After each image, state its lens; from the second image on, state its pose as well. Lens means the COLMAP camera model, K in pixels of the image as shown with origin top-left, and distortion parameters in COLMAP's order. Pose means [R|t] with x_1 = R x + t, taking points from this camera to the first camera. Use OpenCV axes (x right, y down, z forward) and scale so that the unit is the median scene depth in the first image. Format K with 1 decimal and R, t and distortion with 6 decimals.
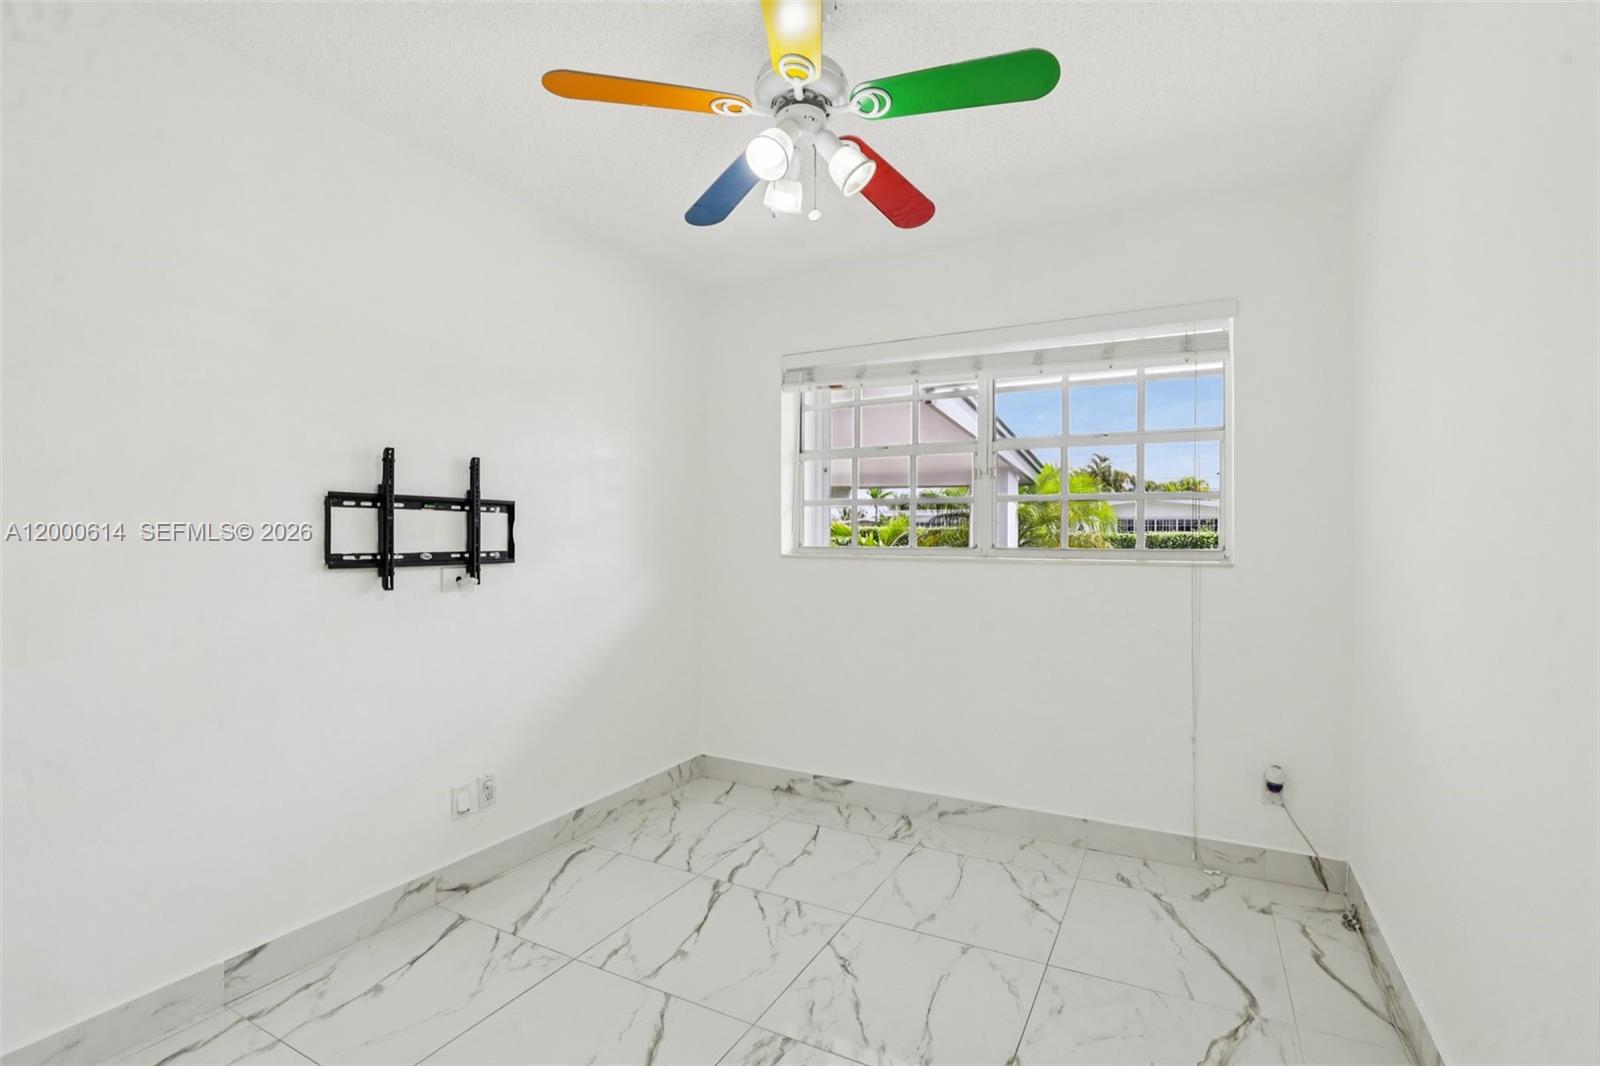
lens RADIAL K [[735.5, 0, 810.5], [0, 735.5, 535.0], [0, 0, 1]] dist [-0.026009, 0.001648]
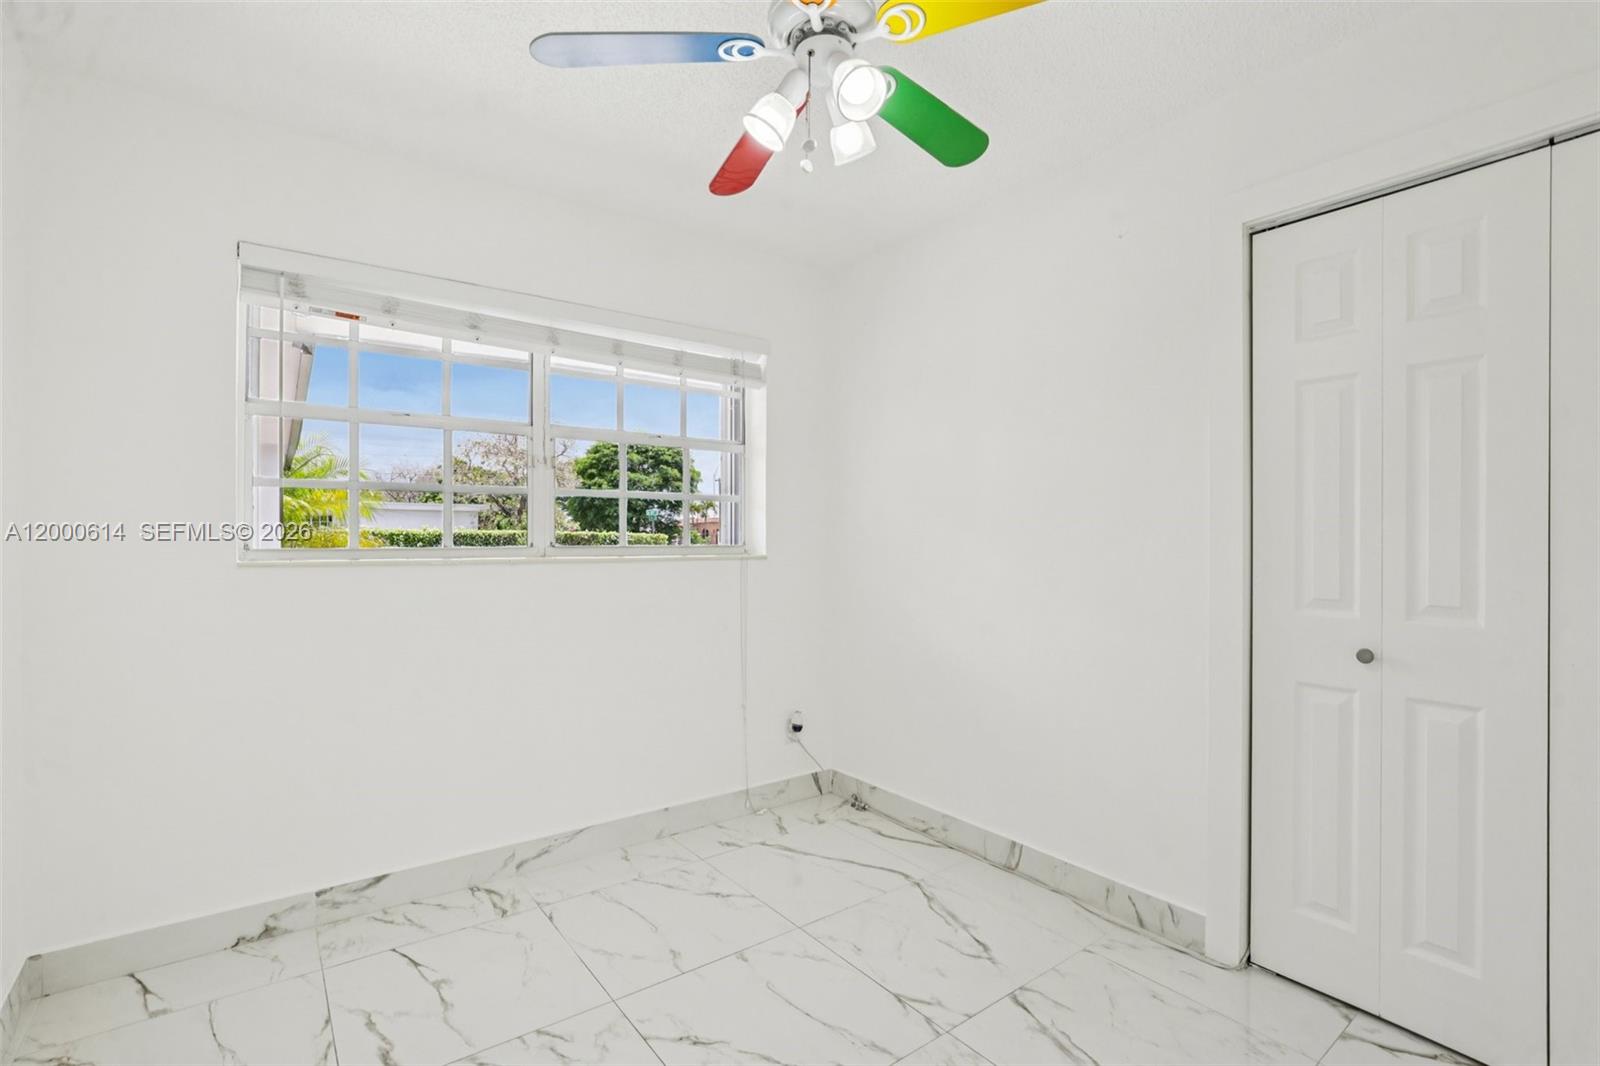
lens RADIAL K [[735.5, 0, 810.5], [0, 735.5, 535.0], [0, 0, 1]] dist [-0.026009, 0.001648]
pose [[0.428384, -0.000675, 0.903597, -0.468676], [-0.002132, 0.999996, 0.001758, 0.001772], [-0.903594, -0.002680, 0.428381, 0.373169]]
